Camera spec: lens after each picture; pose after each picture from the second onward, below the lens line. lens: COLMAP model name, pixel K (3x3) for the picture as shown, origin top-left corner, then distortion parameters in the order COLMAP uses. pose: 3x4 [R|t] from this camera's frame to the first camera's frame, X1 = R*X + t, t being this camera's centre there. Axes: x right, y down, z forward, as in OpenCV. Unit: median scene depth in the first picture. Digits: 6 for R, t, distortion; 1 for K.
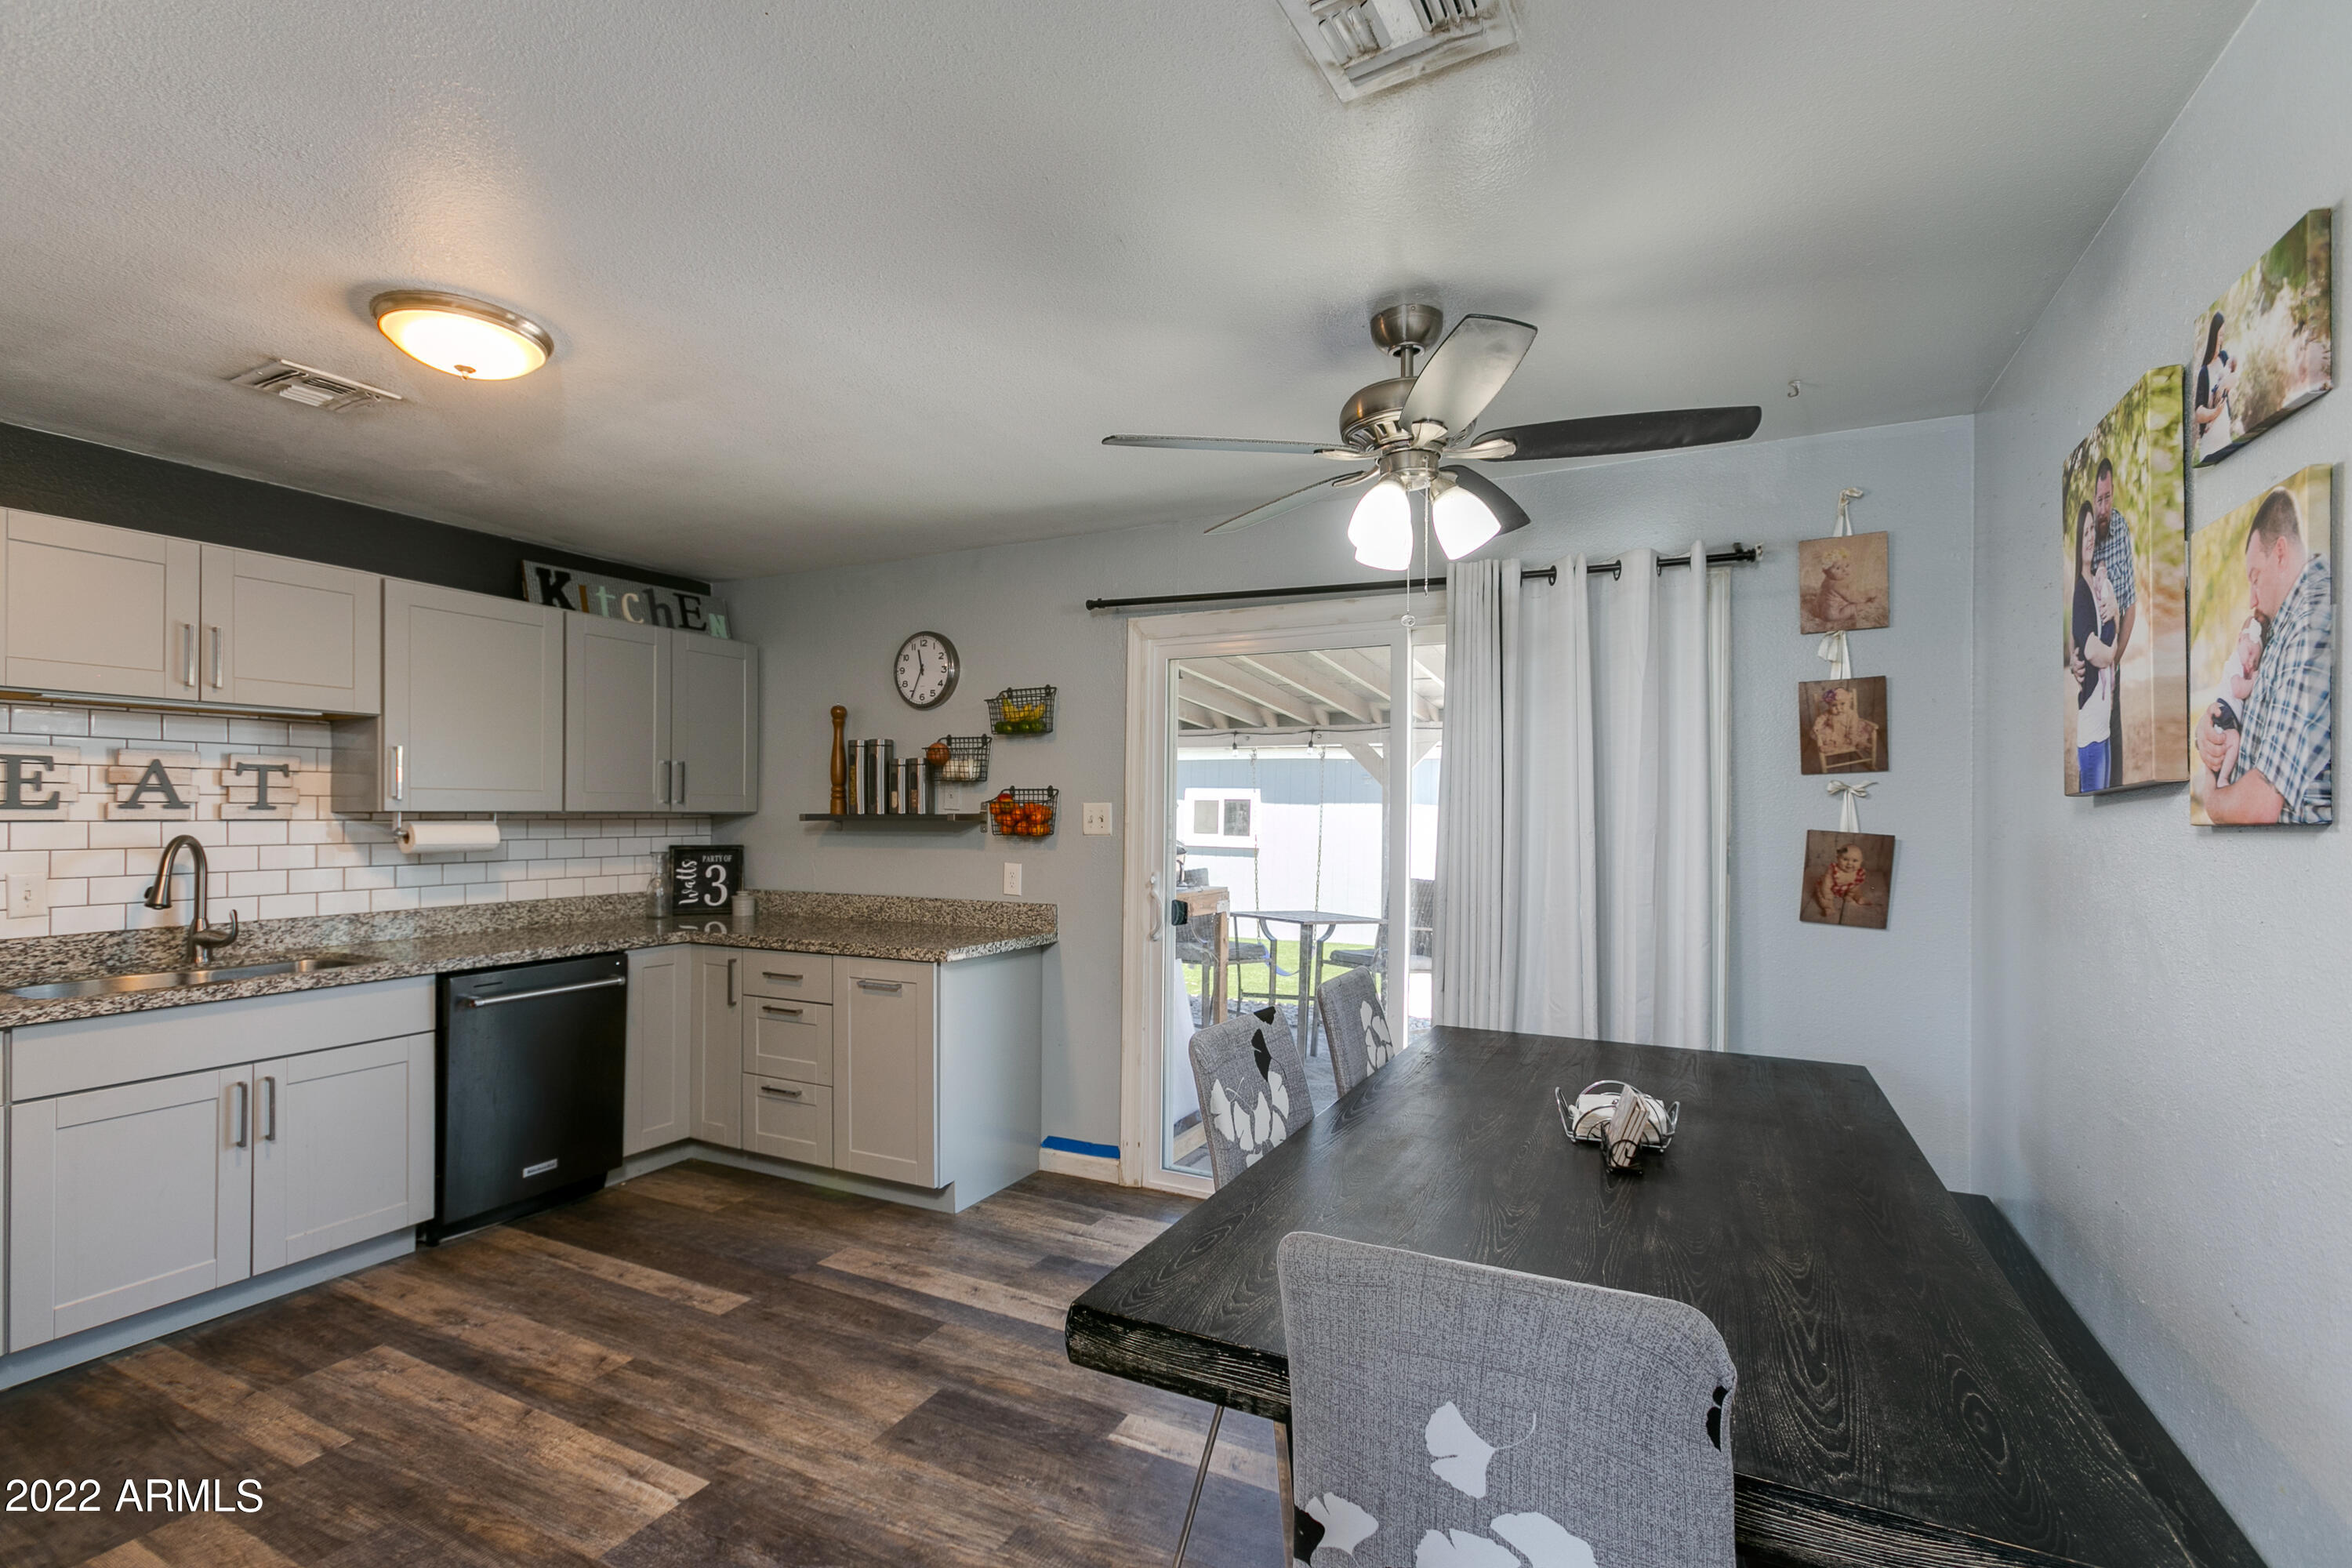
lens RADIAL K [[1052.6, 0, 1190.5], [0, 1052.6, 802.0], [0, 0, 1]] dist [-0.011071, 0.004296]
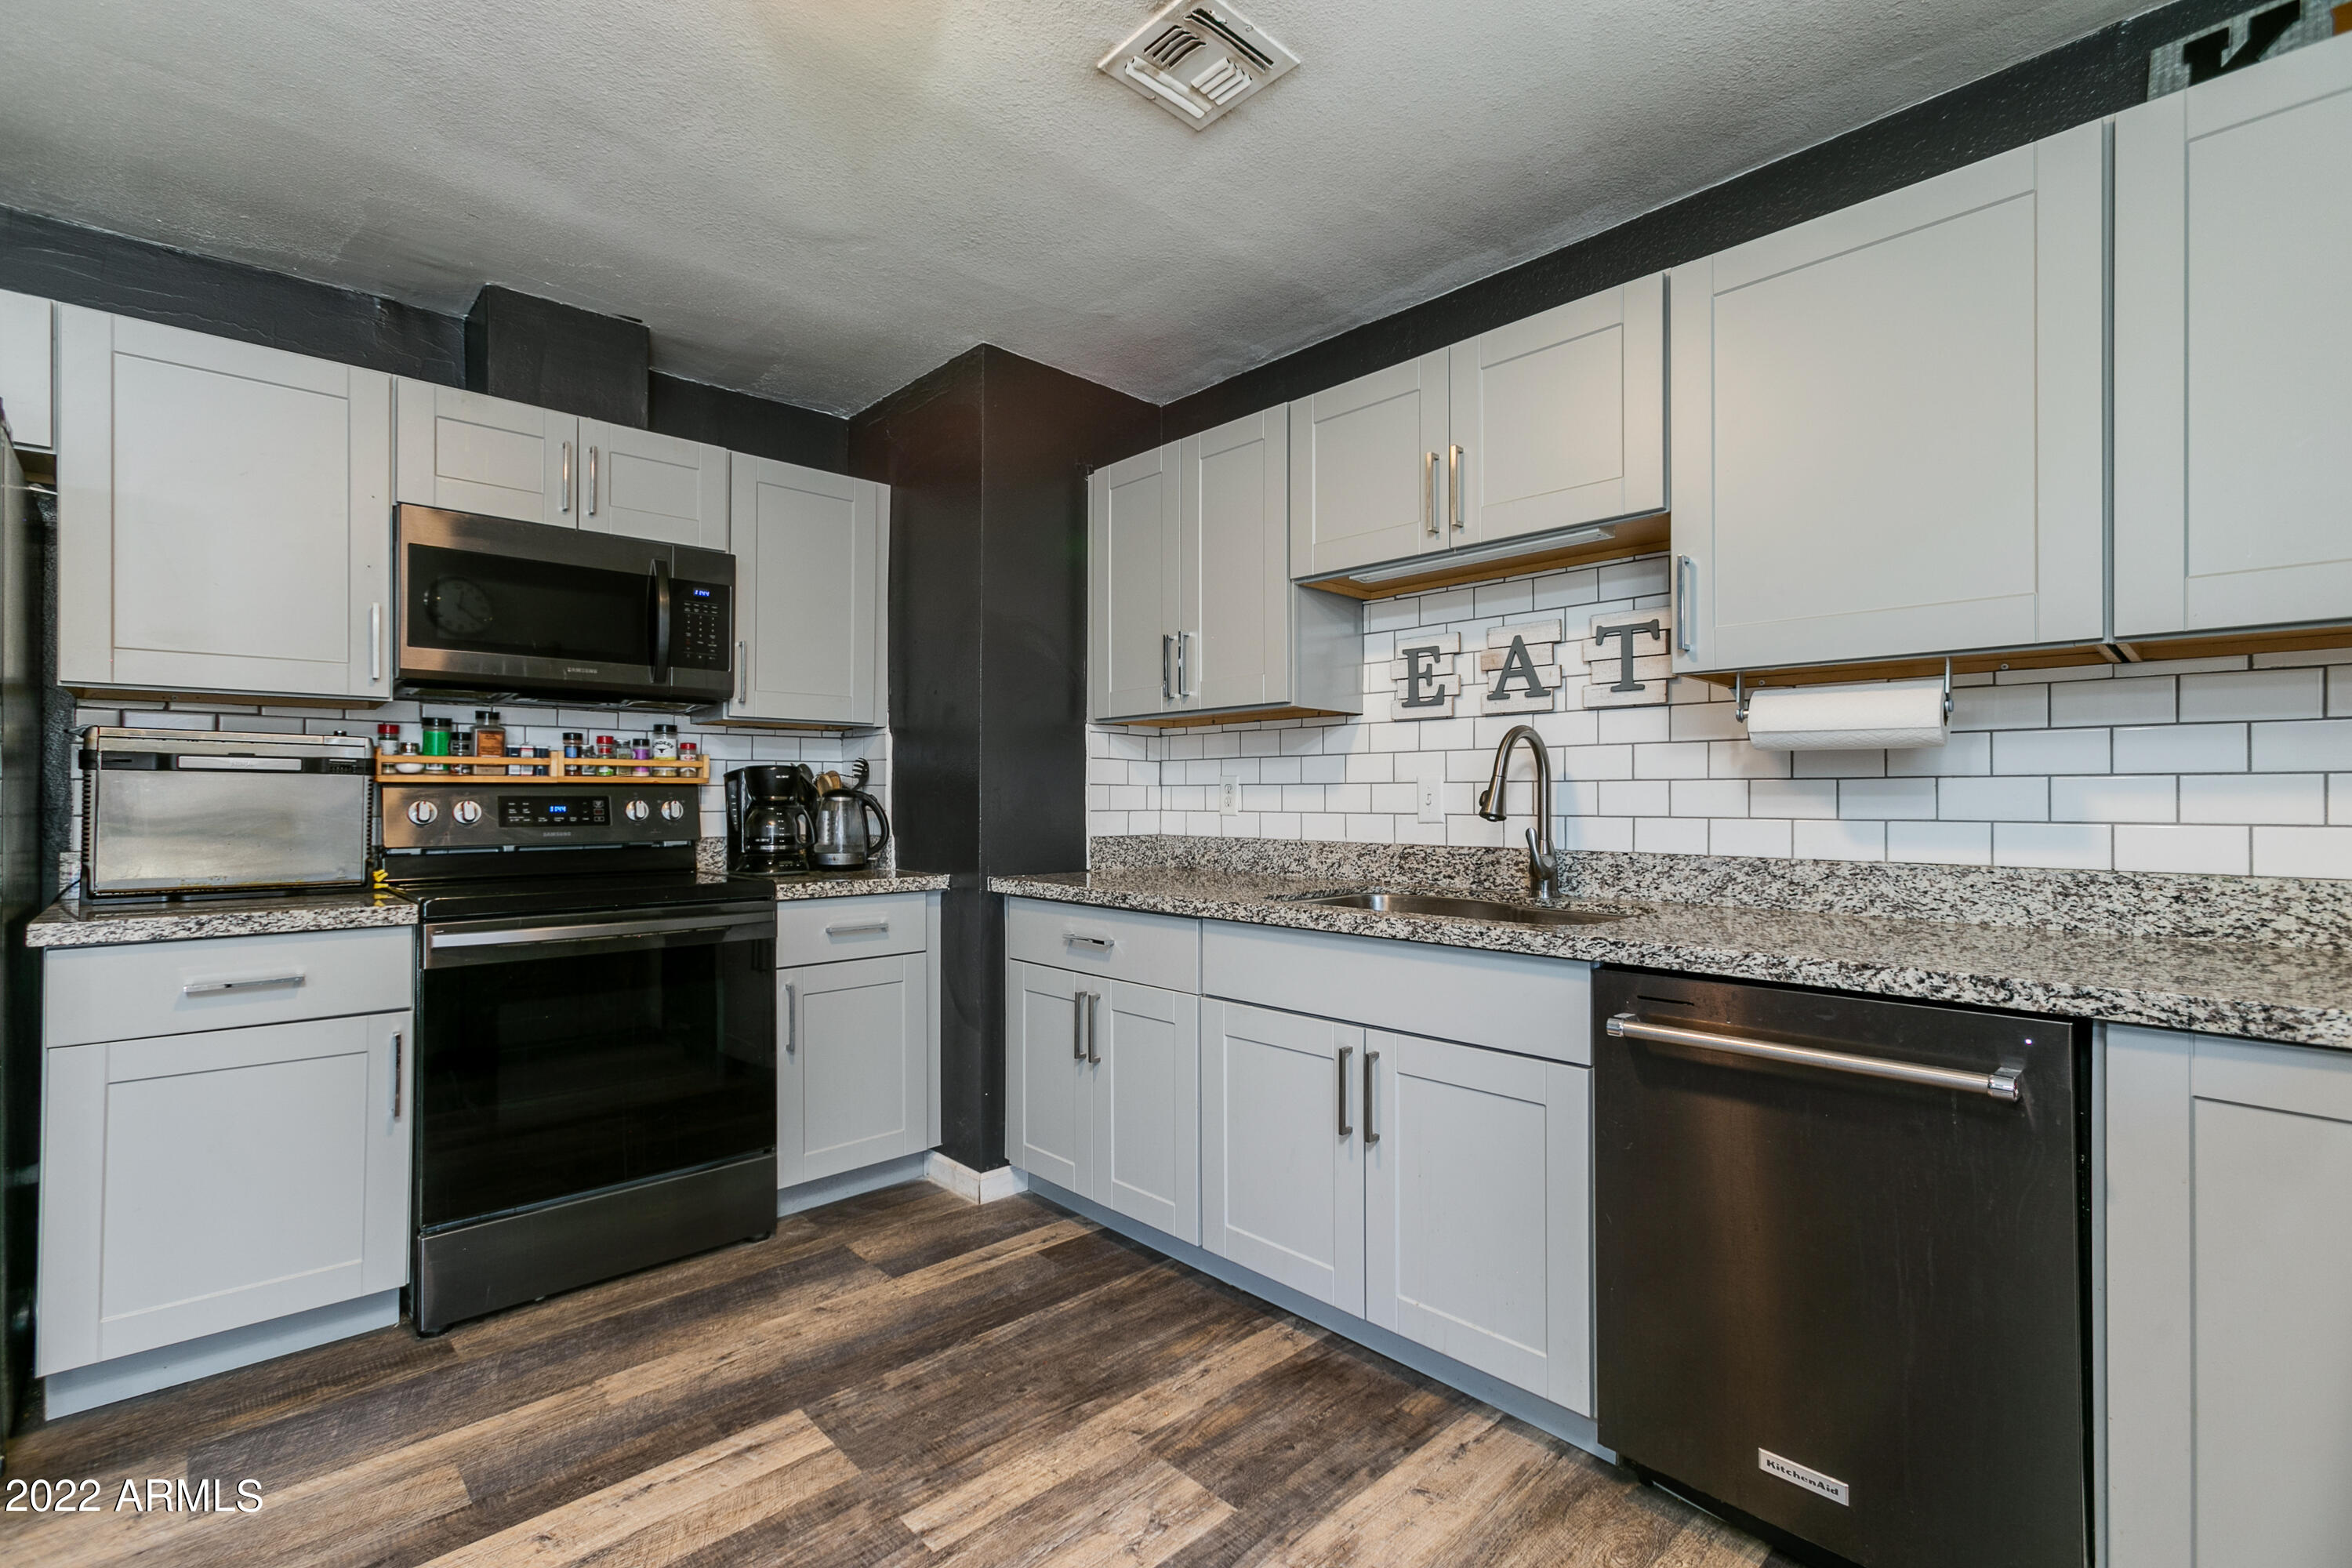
lens RADIAL K [[1052.6, 0, 1165.5], [0, 1052.6, 790.9], [0, 0, 1]] dist [-0.011071, 0.004296]
pose [[-0.355435, -0.010349, -0.934644, -0.157888], [0.006305, 0.999889, -0.013469, 0.091958], [0.934680, -0.010680, -0.355331, 1.101593]]
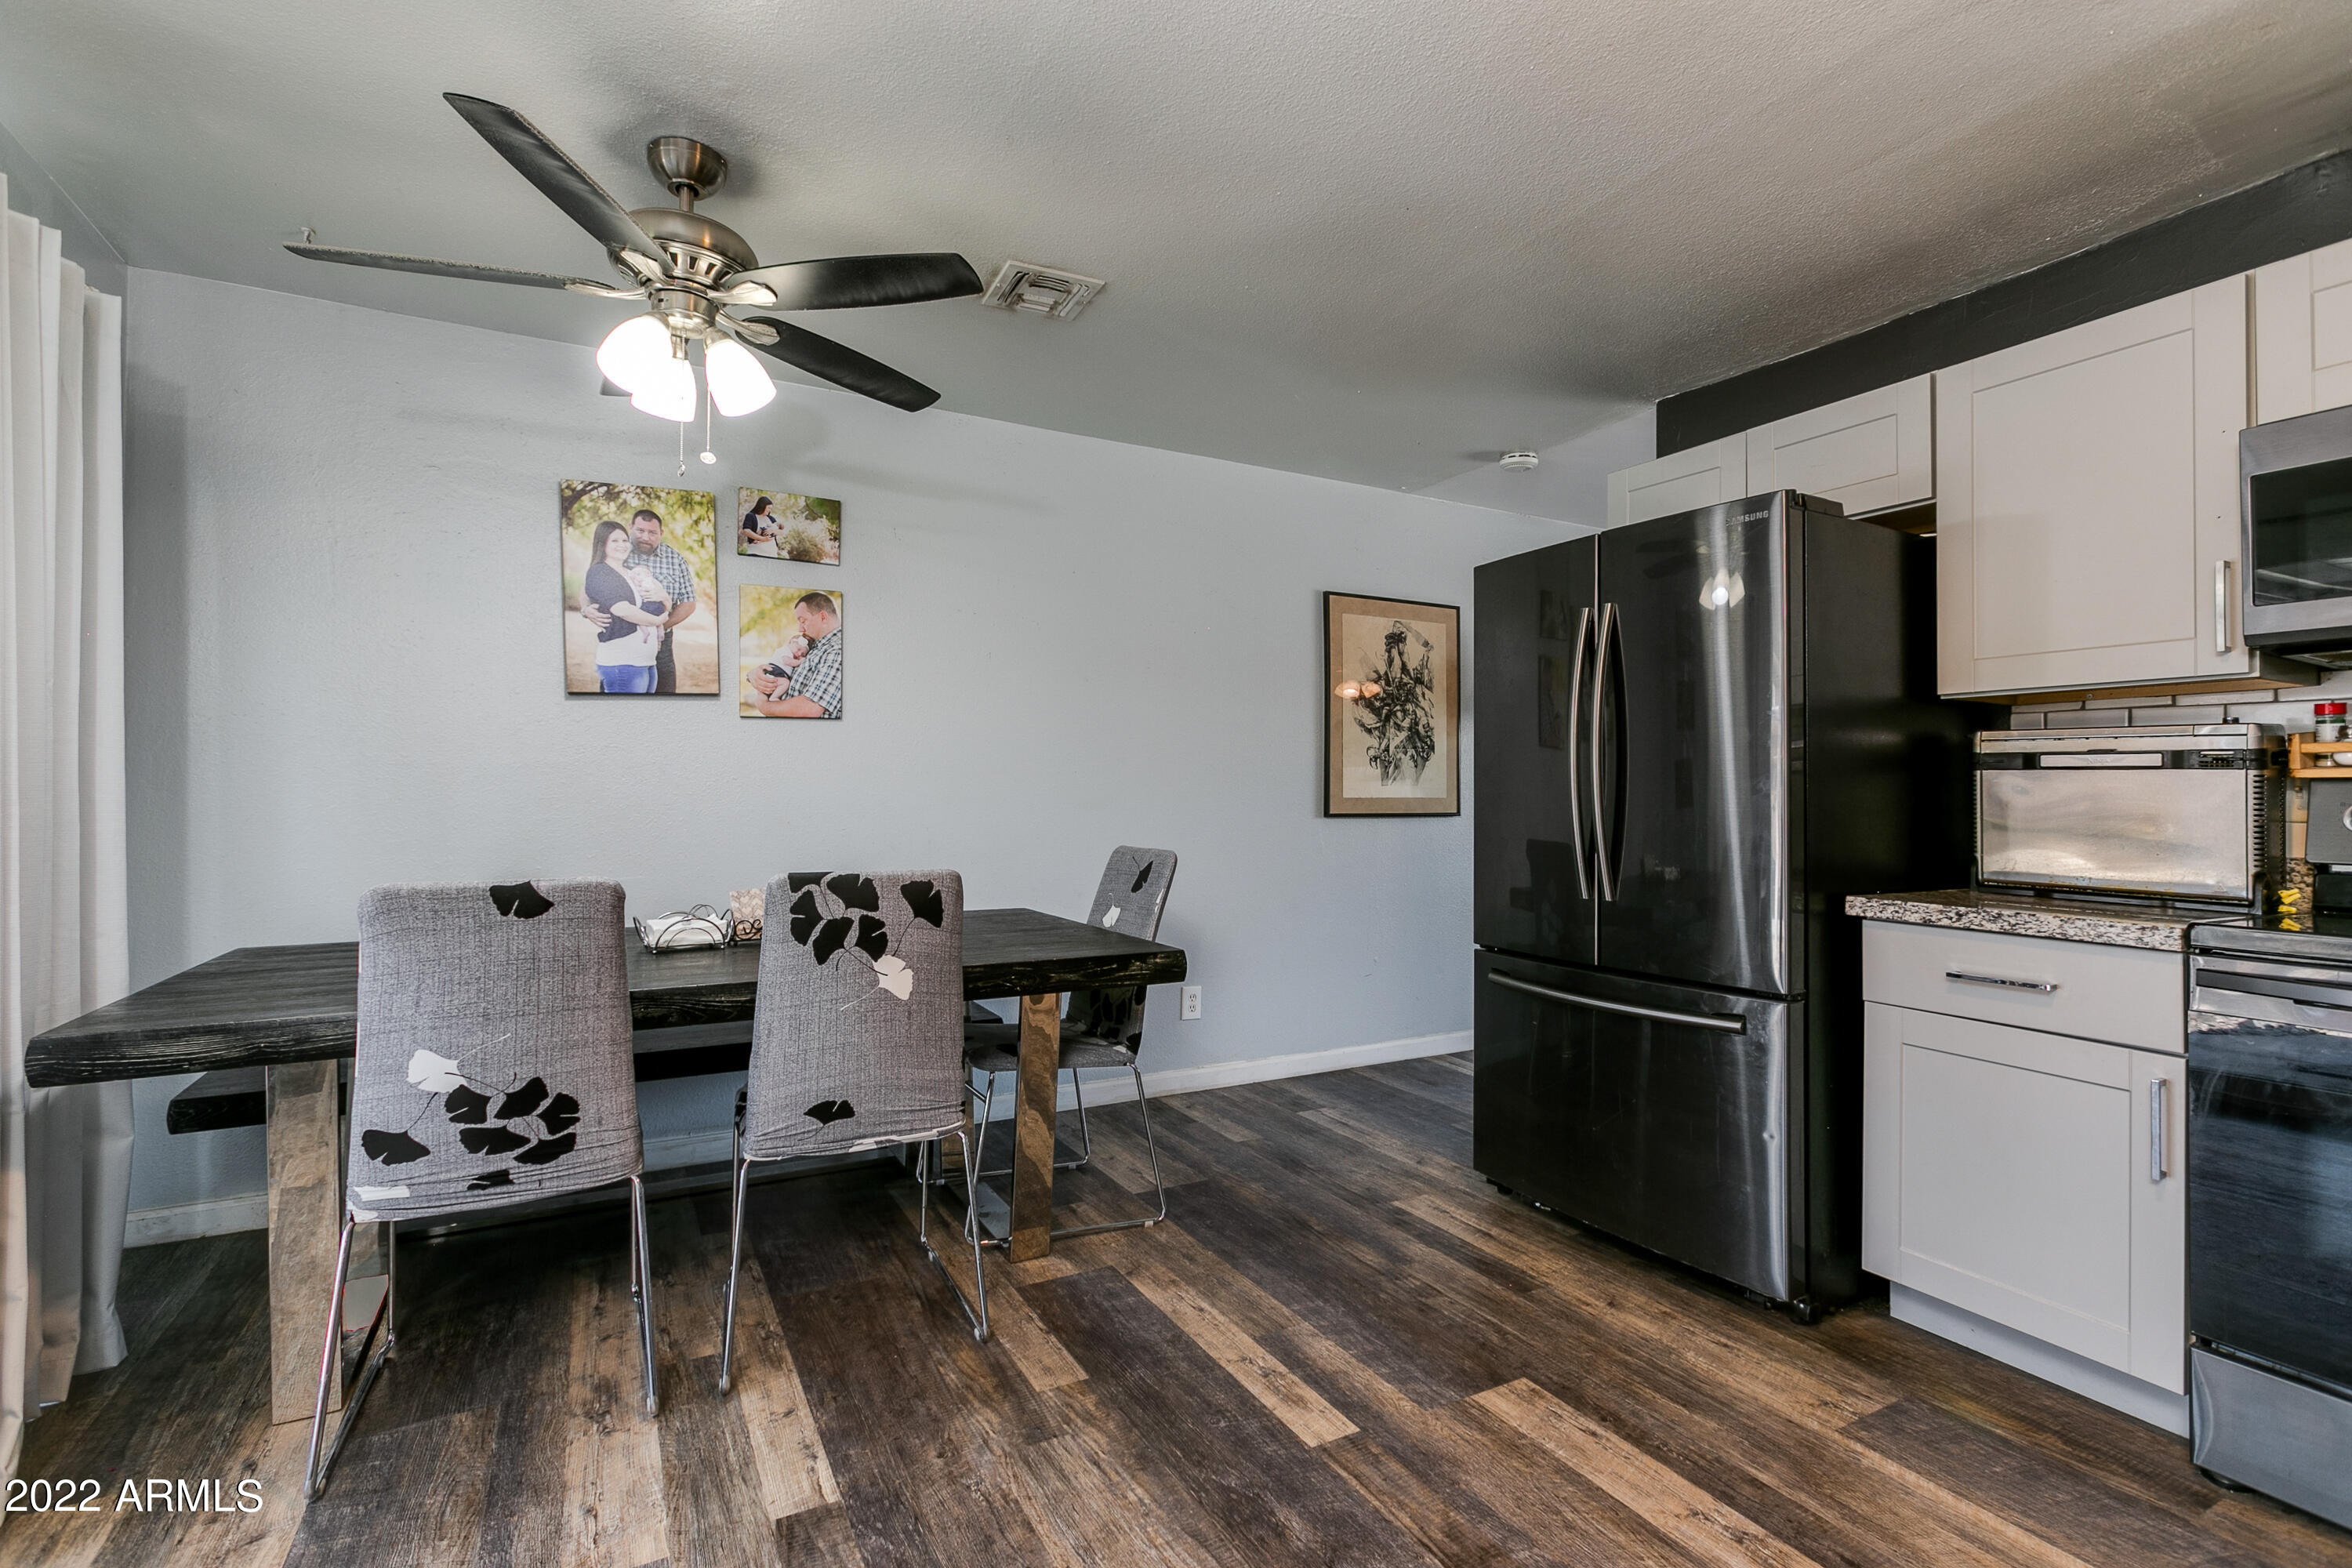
lens RADIAL K [[1052.6, 0, 1155.3], [0, 1052.6, 774.4], [0, 0, 1]] dist [-0.011071, 0.004296]
pose [[-0.805612, -0.000472, 0.592443, -0.551578], [-0.015057, 0.999693, -0.019679, 0.091468], [-0.592252, -0.024774, -0.805372, 1.179527]]
